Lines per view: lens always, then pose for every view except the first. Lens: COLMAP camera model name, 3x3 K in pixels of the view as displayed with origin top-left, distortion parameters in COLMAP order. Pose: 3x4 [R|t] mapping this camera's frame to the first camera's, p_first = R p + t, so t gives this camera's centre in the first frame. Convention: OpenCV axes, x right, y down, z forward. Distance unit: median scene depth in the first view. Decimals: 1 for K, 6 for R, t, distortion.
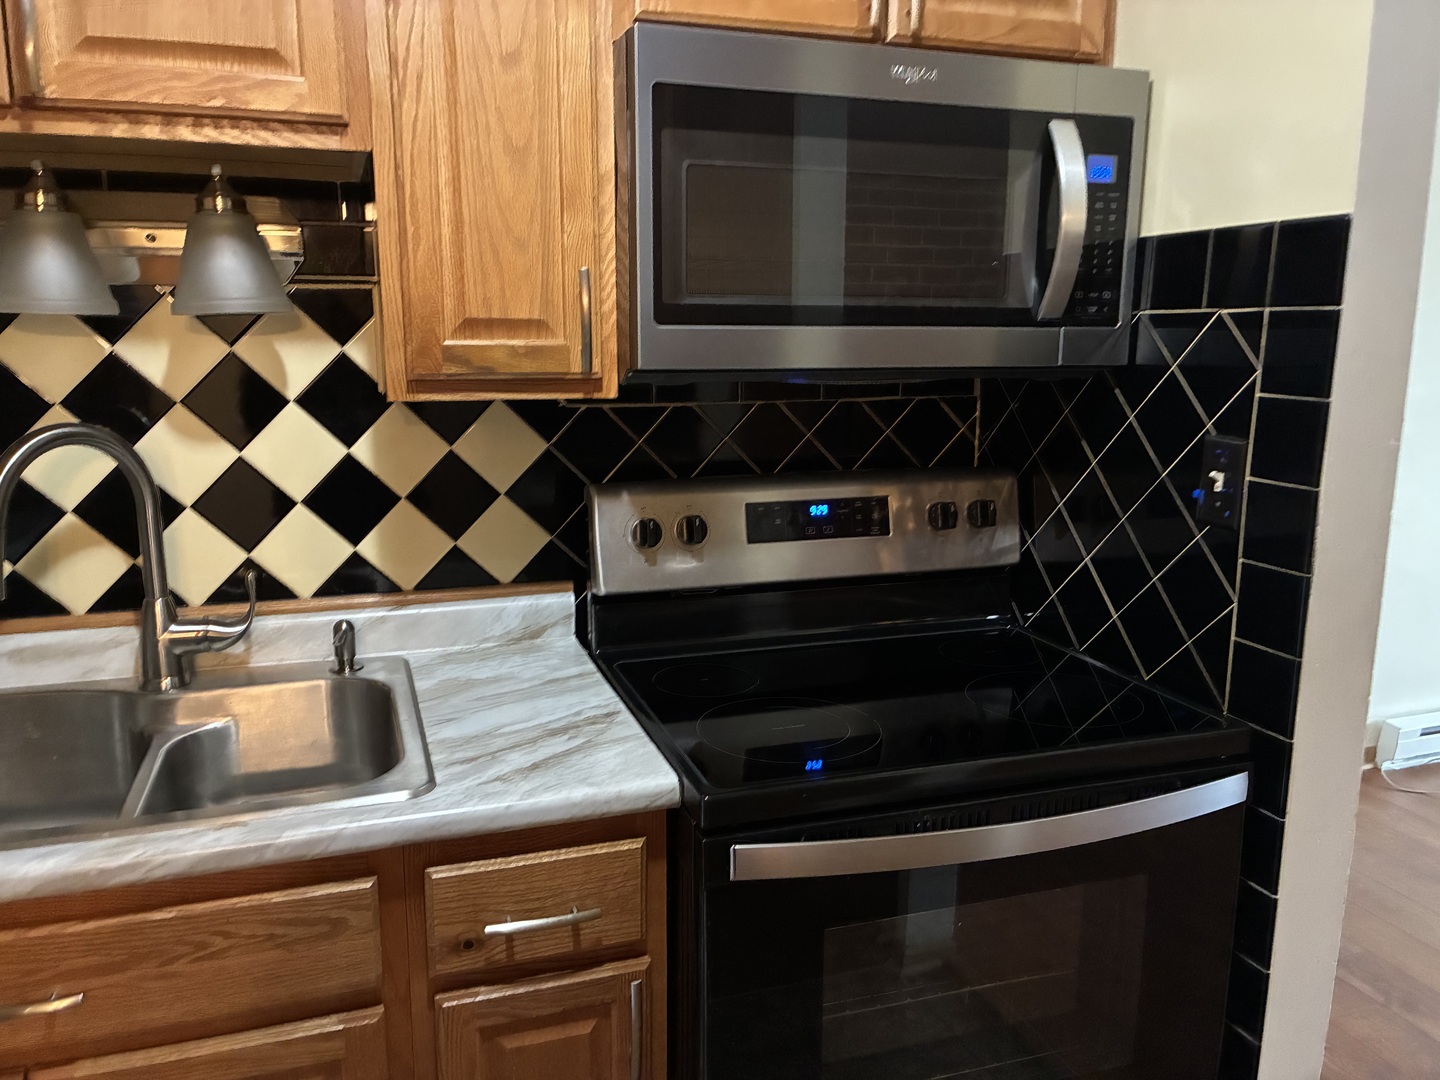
lens RADIAL K [[1098.9, 0, 709.2], [0, 1098.9, 559.4], [0, 0, 1]] dist [0.044435, -0.058574]
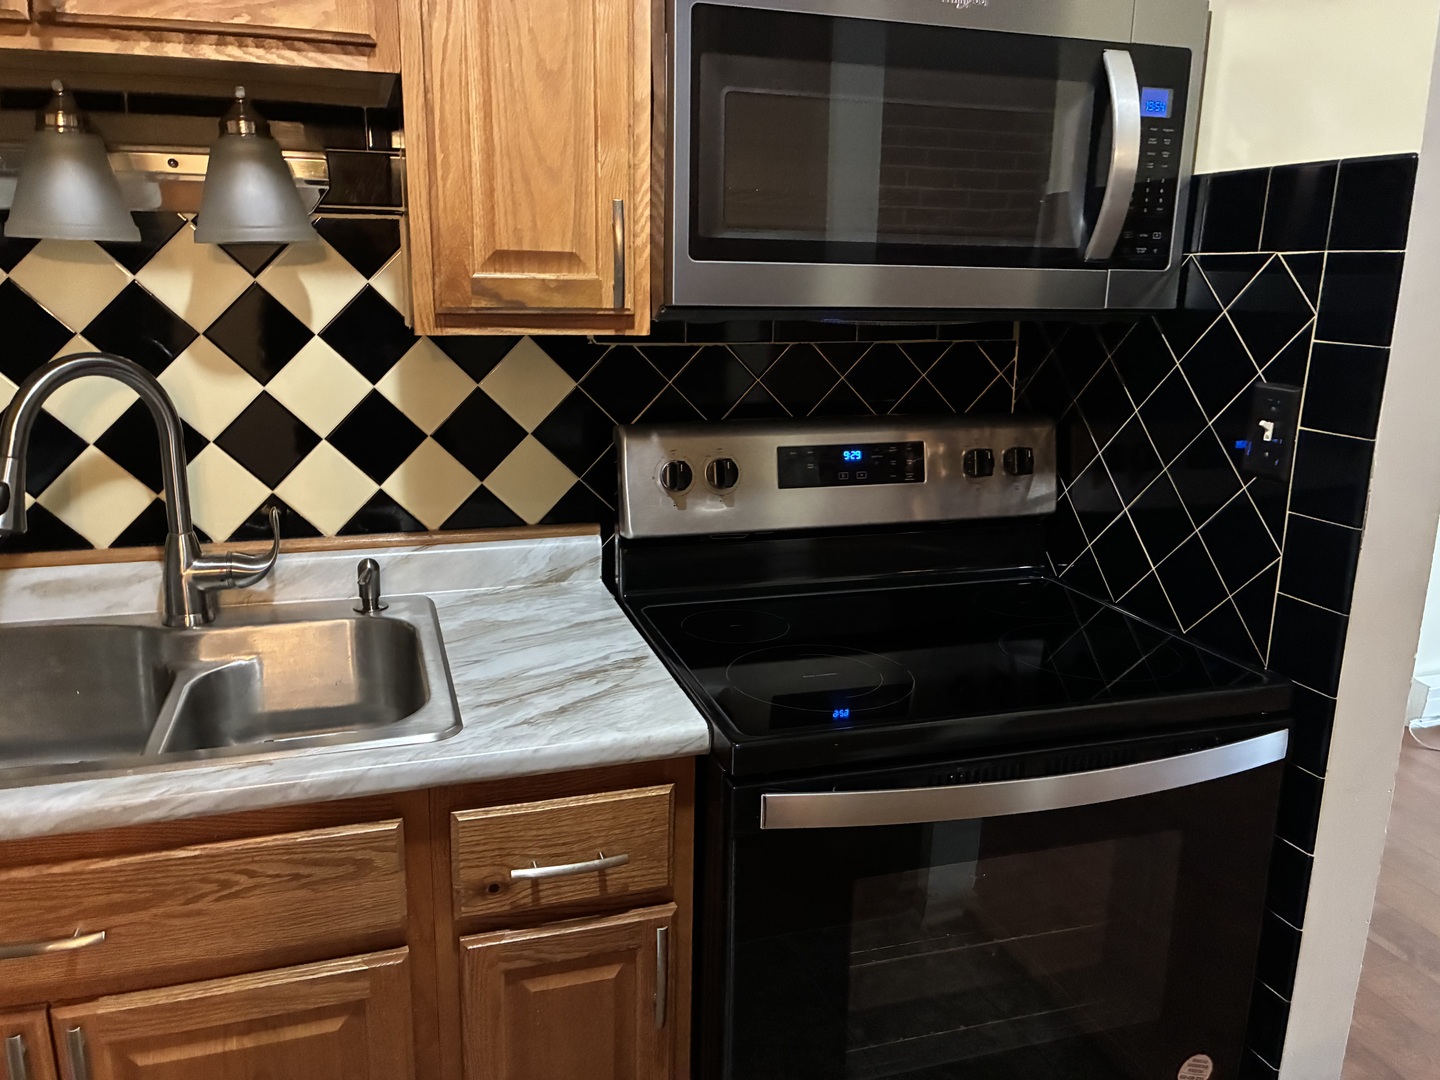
lens RADIAL K [[1098.9, 0, 715.0], [0, 1098.9, 547.5], [0, 0, 1]] dist [0.044435, -0.058574]
pose [[0.999790, 0.016610, -0.011991, -0.011109], [-0.016150, 0.999167, 0.037473, 0.003082], [0.012603, -0.037272, 0.999226, 0.021308]]
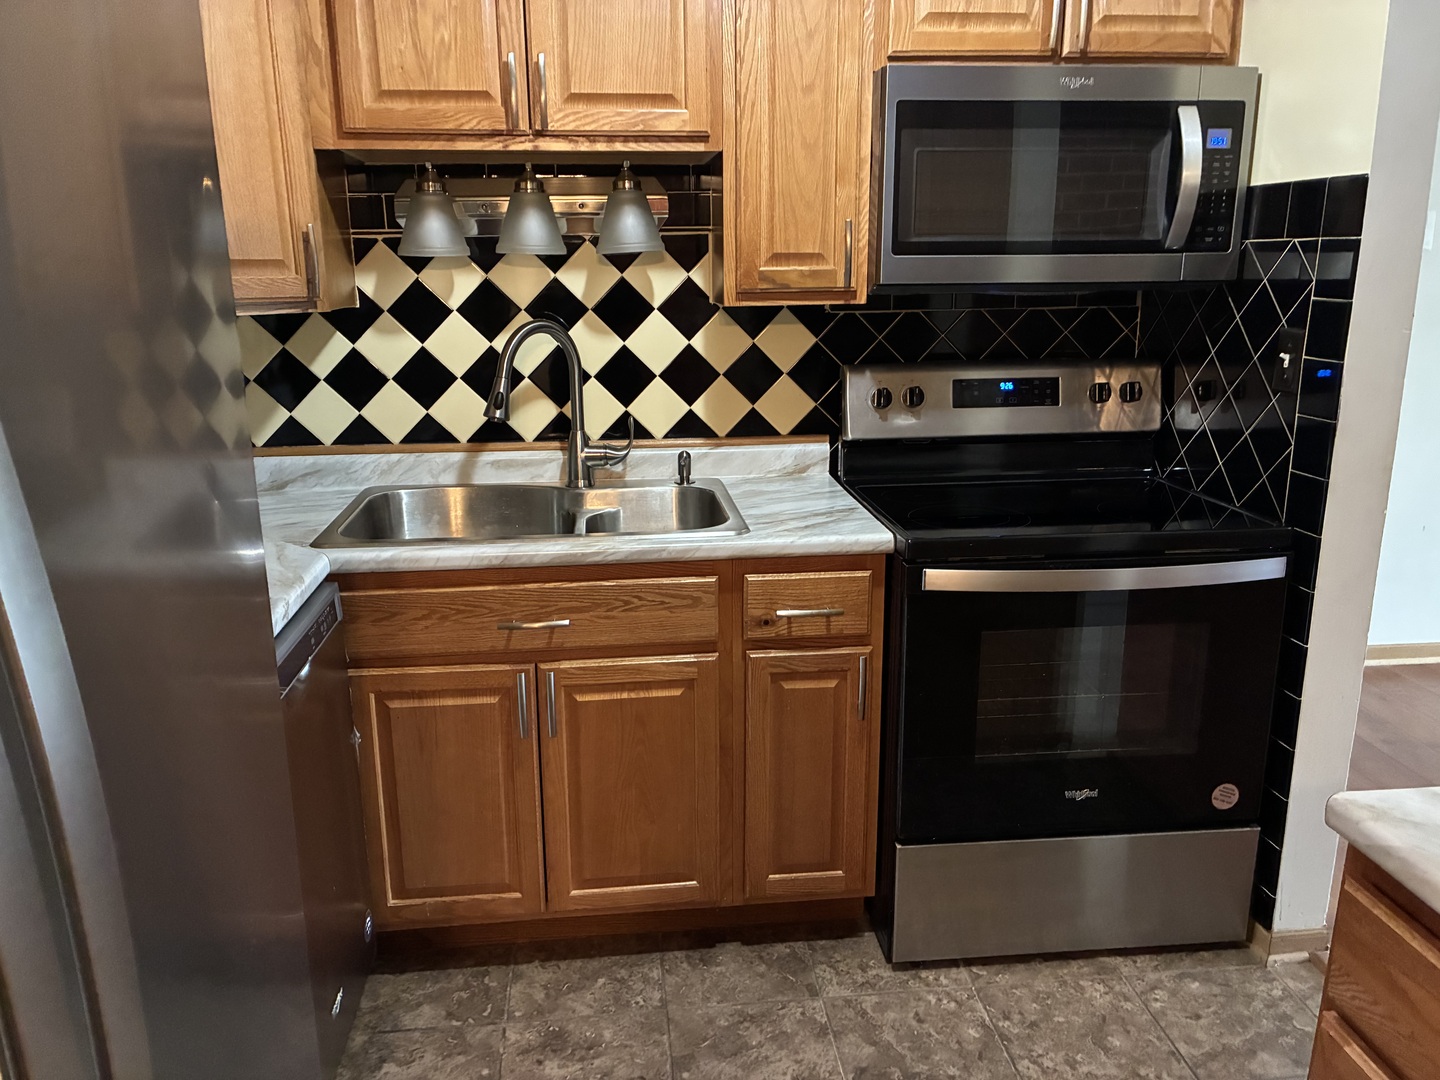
lens RADIAL K [[1098.9, 0, 716.3], [0, 1098.9, 552.9], [0, 0, 1]] dist [0.044435, -0.058574]
pose [[0.977006, 0.043071, -0.208815, 0.050117], [-0.032097, 0.997934, 0.055661, 0.124826], [0.210781, -0.047678, 0.976370, -0.581252]]
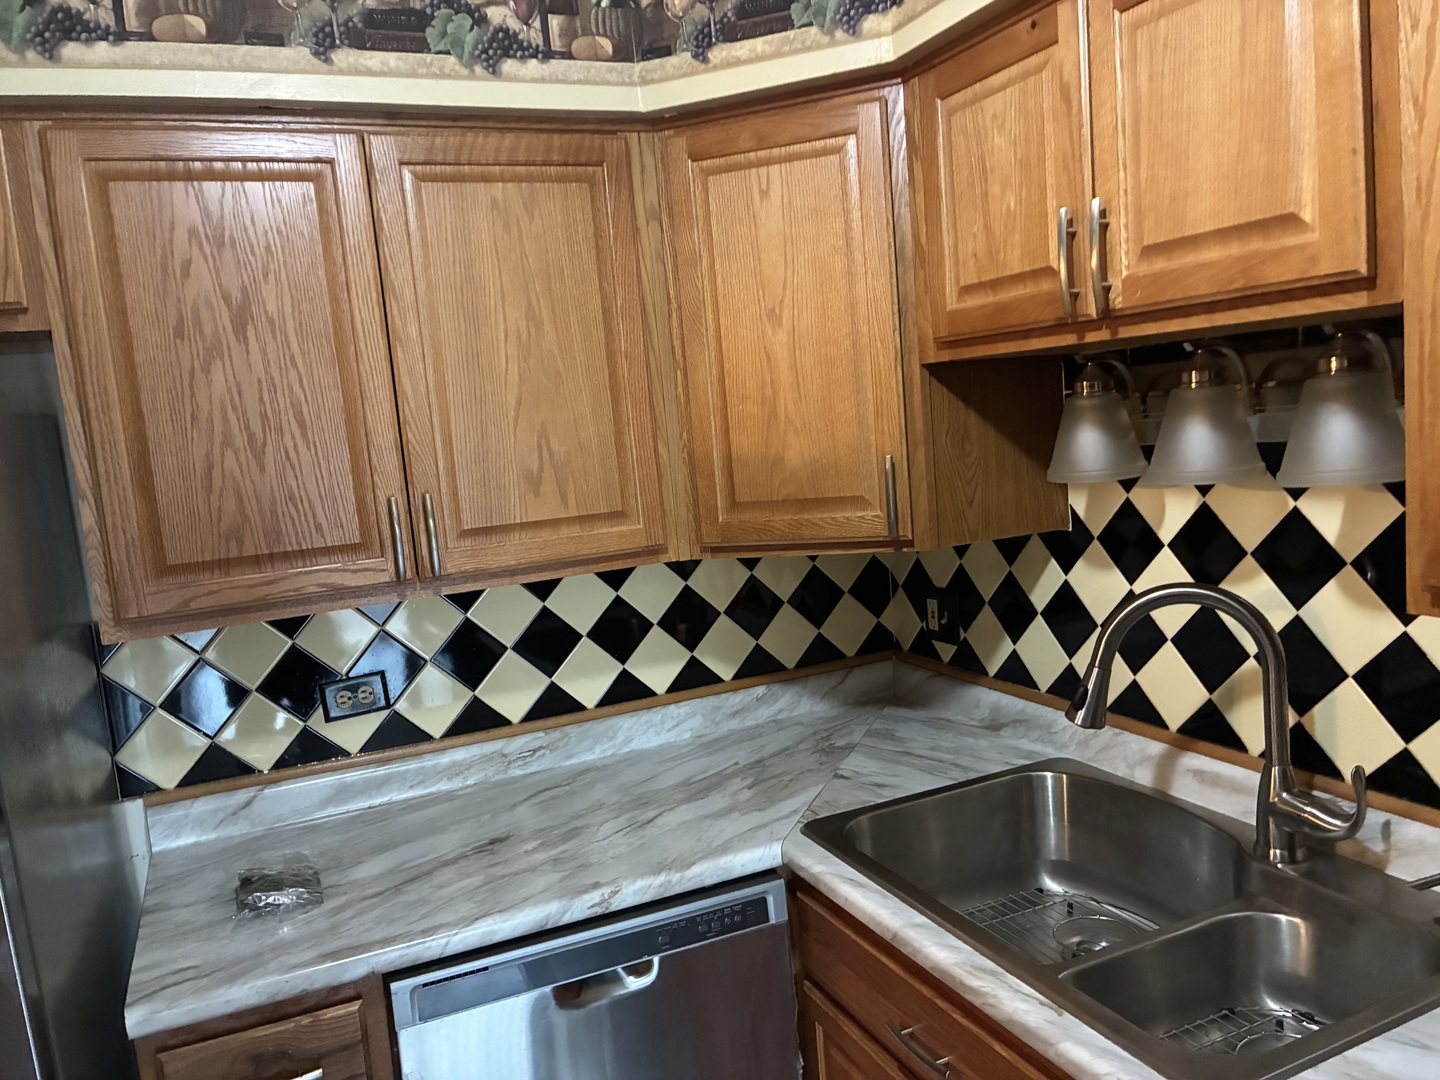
lens RADIAL K [[1098.9, 0, 732.7], [0, 1098.9, 539.2], [0, 0, 1]] dist [0.044435, -0.058574]
pose [[0.110391, 0.101226, -0.988720, 0.405134], [-0.130320, 0.987685, 0.086570, -0.190844], [0.985307, 0.119293, 0.122224, 0.415096]]
